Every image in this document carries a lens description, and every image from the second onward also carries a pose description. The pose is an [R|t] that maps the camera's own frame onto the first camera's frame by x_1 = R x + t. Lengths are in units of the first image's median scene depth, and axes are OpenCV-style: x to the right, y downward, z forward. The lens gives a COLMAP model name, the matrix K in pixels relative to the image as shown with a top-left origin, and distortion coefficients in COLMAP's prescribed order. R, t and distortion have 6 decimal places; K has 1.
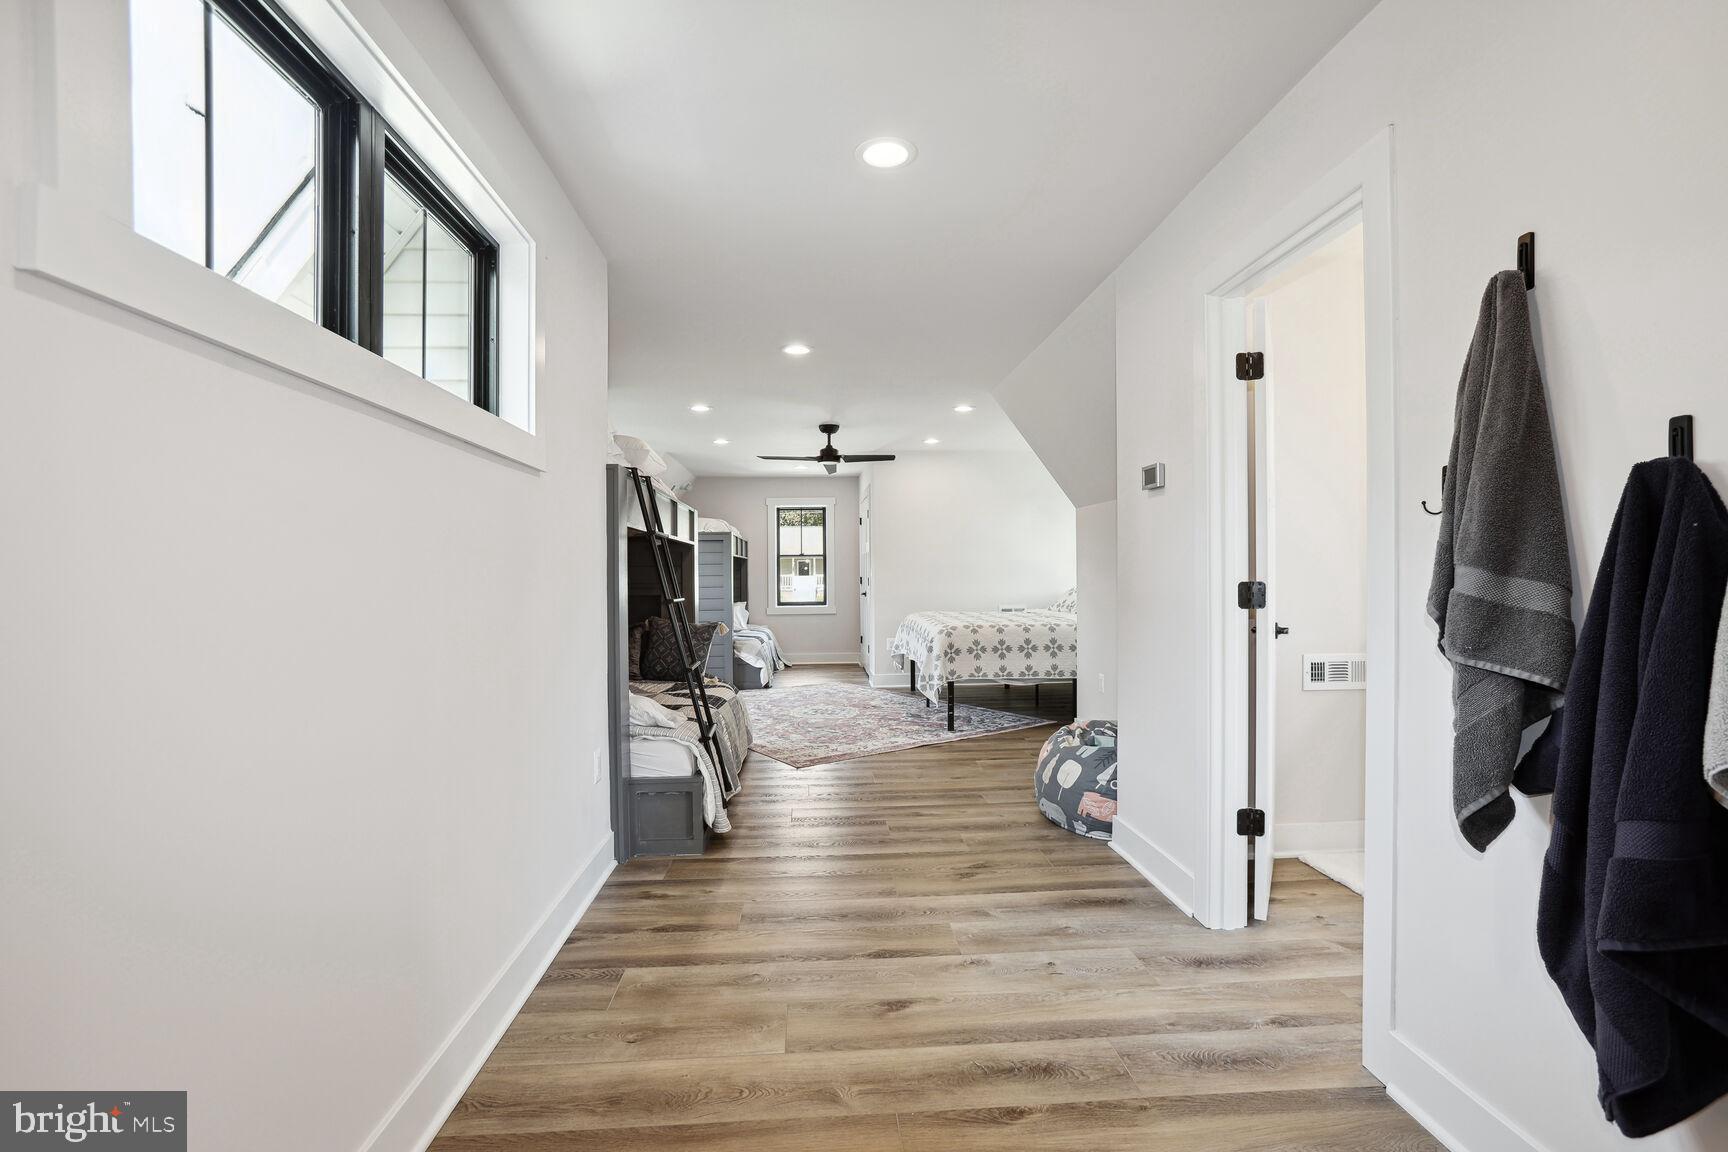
lens RADIAL K [[782.9, 0, 857.5], [0, 782.9, 576.6], [0, 0, 1]] dist [-0.041944, 0.010221]
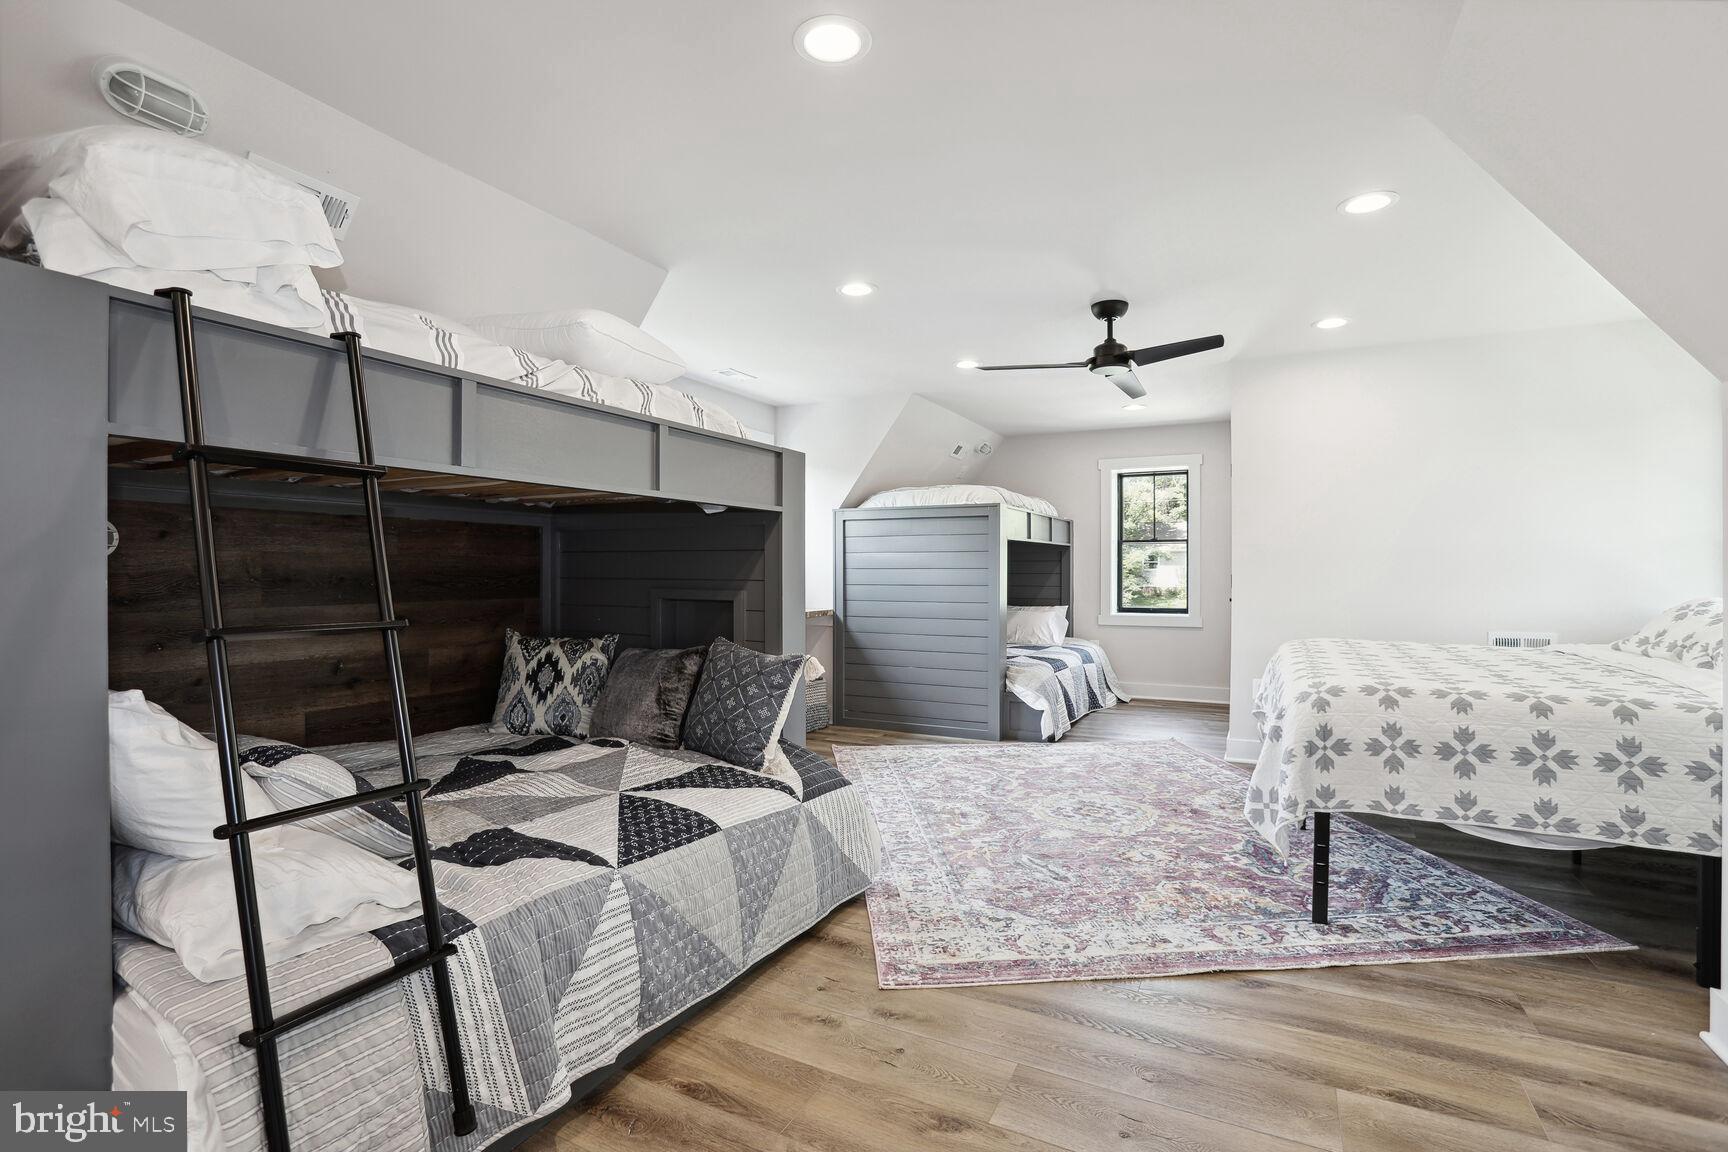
lens RADIAL K [[782.9, 0, 888.5], [0, 782.9, 568.5], [0, 0, 1]] dist [-0.041944, 0.010221]
pose [[0.865274, 0.006422, -0.501258, 0.122821], [-0.007677, 0.999970, -0.000440, -0.000641], [0.501241, 0.004229, 0.865298, 0.497555]]
